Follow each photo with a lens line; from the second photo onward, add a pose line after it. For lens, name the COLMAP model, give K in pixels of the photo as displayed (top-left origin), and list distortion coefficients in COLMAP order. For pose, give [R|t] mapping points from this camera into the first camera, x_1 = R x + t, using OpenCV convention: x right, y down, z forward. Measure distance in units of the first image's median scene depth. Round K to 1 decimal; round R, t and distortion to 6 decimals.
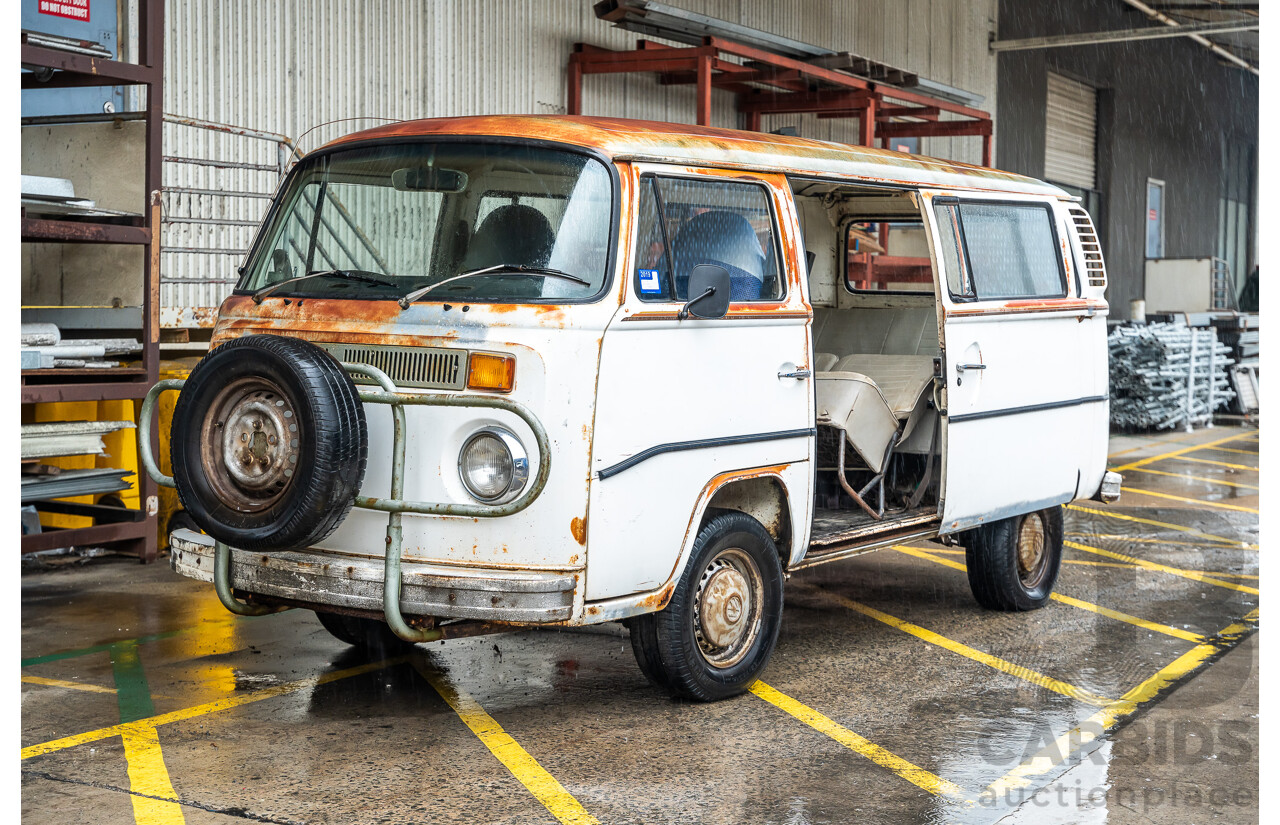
lens RADIAL K [[1944.4, 0, 640.0], [0, 1944.4, 412.5], [0, 0, 1]] dist [0.027106, 0.109442]
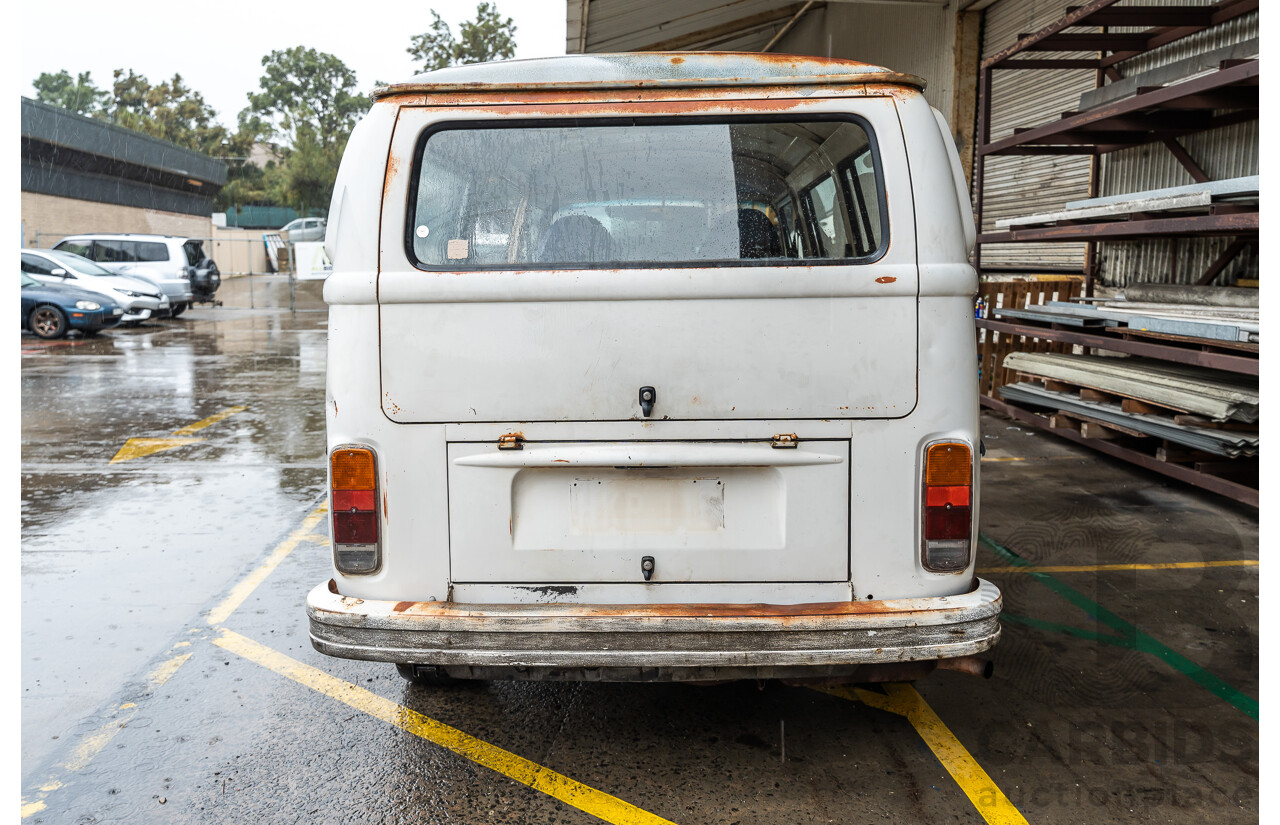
lens RADIAL K [[1022.6, 0, 640.0], [0, 1022.6, 412.5], [0, 0, 1]] dist [0.004805, -0.004288]
pose [[-0.843737, 0.063378, -0.533003, 0.466769], [-0.039301, 0.983045, 0.179105, -0.109510], [0.535317, 0.172064, -0.826940, 1.885648]]
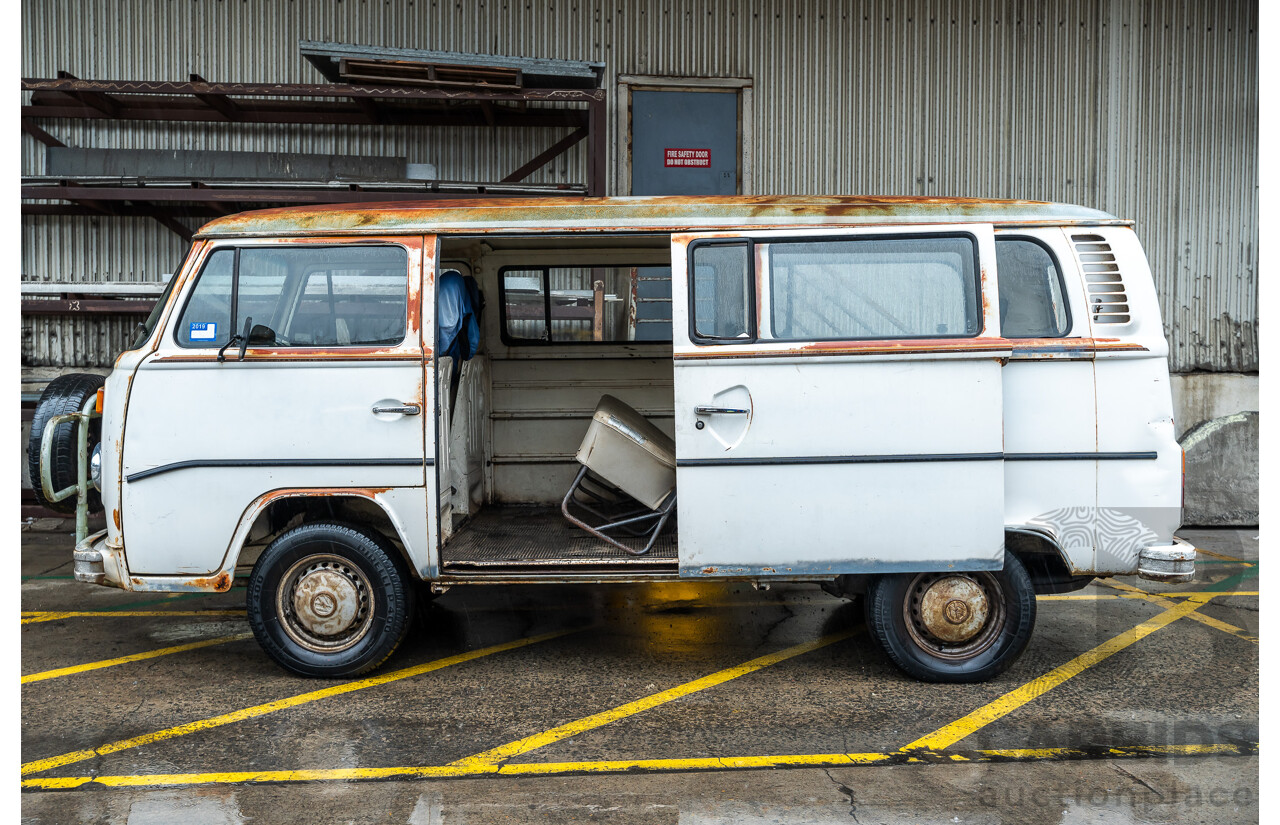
lens RADIAL K [[1260.6, 0, 637.0], [0, 1260.6, 418.9], [0, 0, 1]] dist [0.005262, 0.012235]
pose [[0.554309, 0.026936, -0.831875, 0.825567], [-0.040652, 0.999159, 0.005265, -0.025492], [0.831317, 0.030899, 0.554938, 0.755473]]
